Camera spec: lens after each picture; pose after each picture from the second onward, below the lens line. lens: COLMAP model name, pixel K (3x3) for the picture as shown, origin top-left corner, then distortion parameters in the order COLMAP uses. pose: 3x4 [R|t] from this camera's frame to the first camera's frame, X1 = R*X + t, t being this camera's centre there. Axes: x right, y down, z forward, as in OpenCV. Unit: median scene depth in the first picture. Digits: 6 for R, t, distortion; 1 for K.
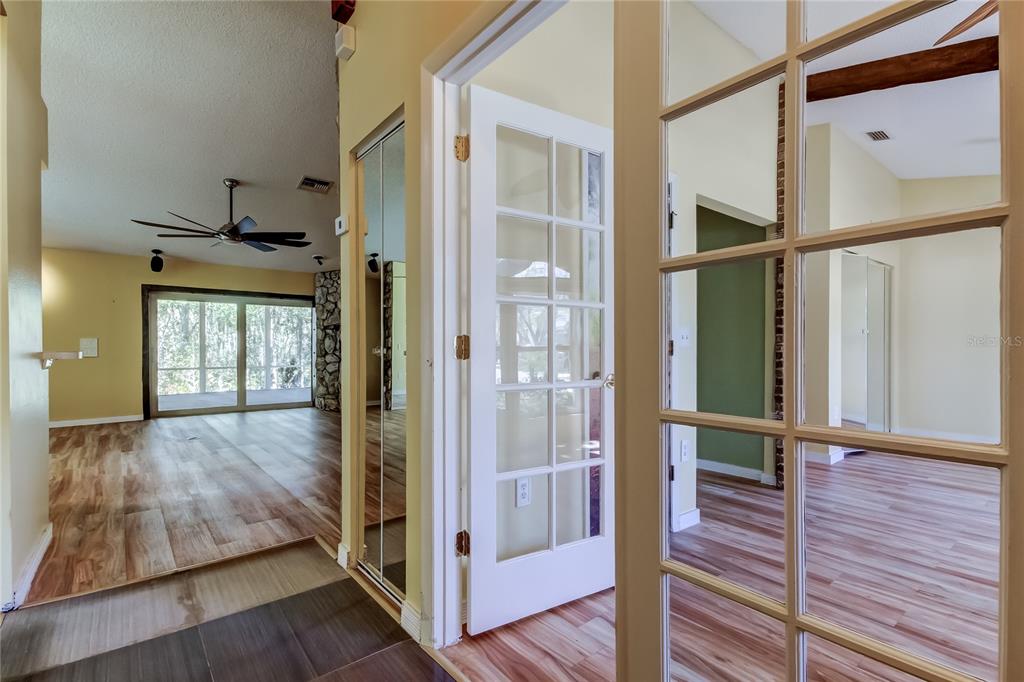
lens RADIAL K [[475.9, 0, 514.7], [0, 475.9, 348.3], [0, 0, 1]] dist [0.018889, -0.004686]
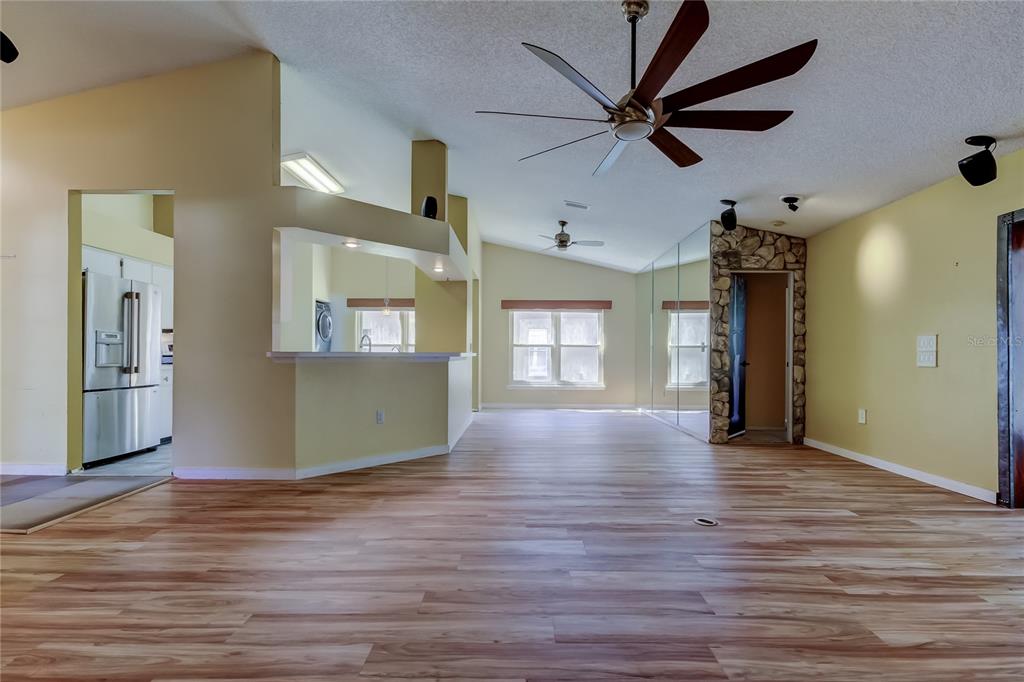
lens RADIAL K [[475.9, 0, 520.4], [0, 475.9, 348.0], [0, 0, 1]] dist [0.018889, -0.004686]
pose [[-0.633222, -0.009915, -0.773907, -0.091094], [-0.002984, 0.999942, -0.010369, 0.002393], [0.773964, -0.004257, -0.633215, 0.777621]]
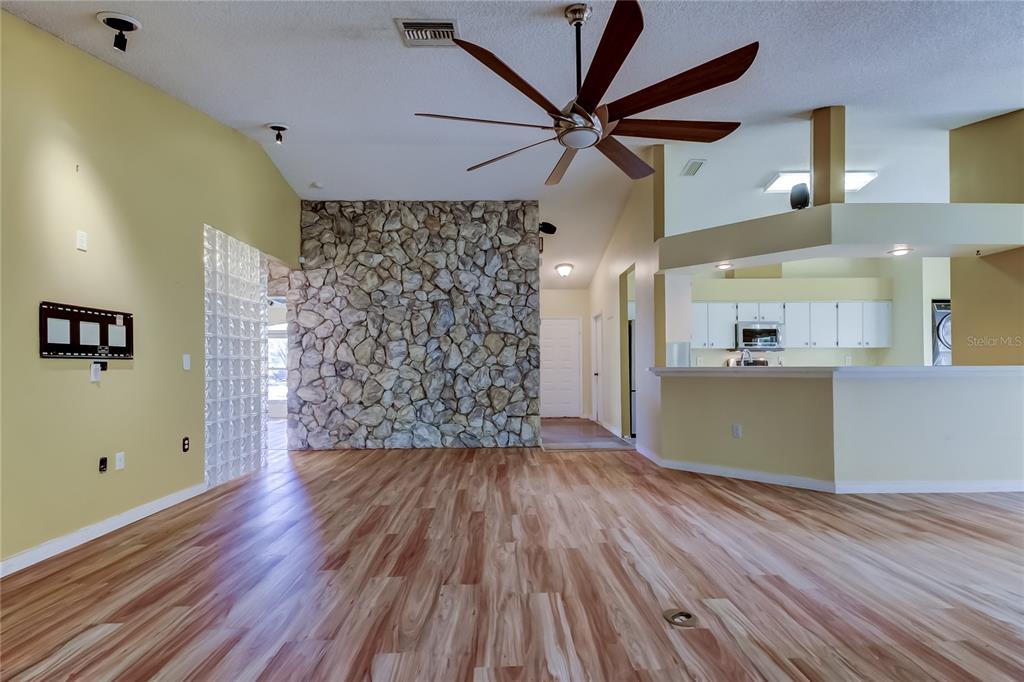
lens RADIAL K [[475.9, 0, 509.9], [0, 475.9, 360.1], [0, 0, 1]] dist [0.018889, -0.004686]
pose [[-0.795039, 0.018520, 0.606276, -0.522840], [0.010304, 0.999802, -0.017029, 0.000882], [-0.606471, -0.007292, -0.795072, 0.900888]]
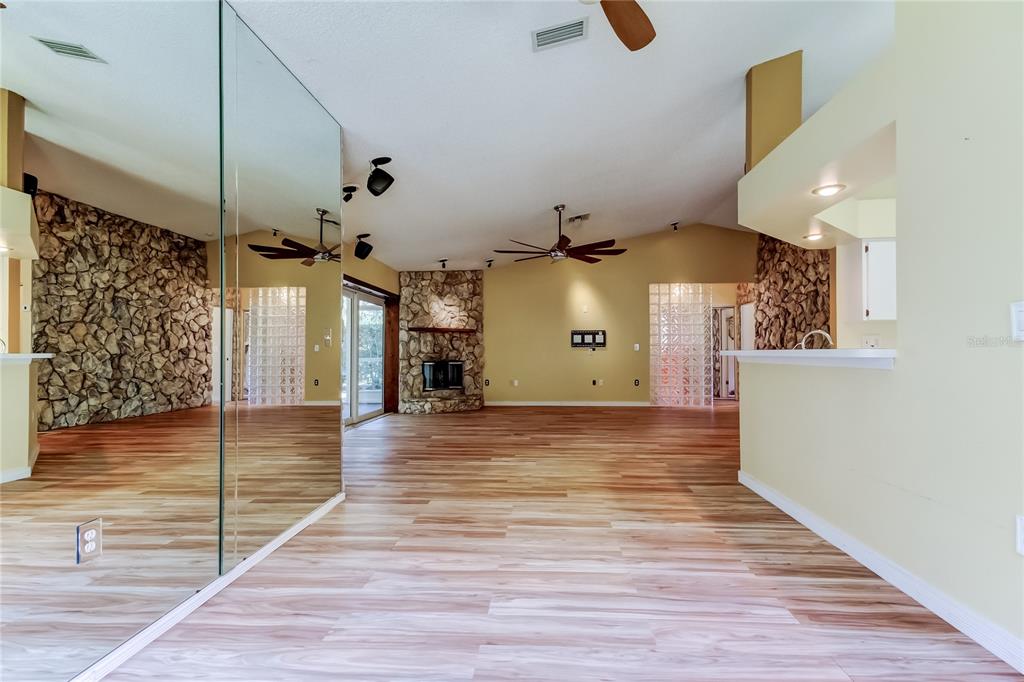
lens RADIAL K [[475.9, 0, 524.4], [0, 475.9, 345.8], [0, 0, 1]] dist [0.018889, -0.004686]
pose [[0.669304, 0.013752, 0.742861, -0.958116], [-0.002112, 0.999860, -0.016608, 0.005689], [-0.742985, 0.009547, 0.669240, 0.188095]]
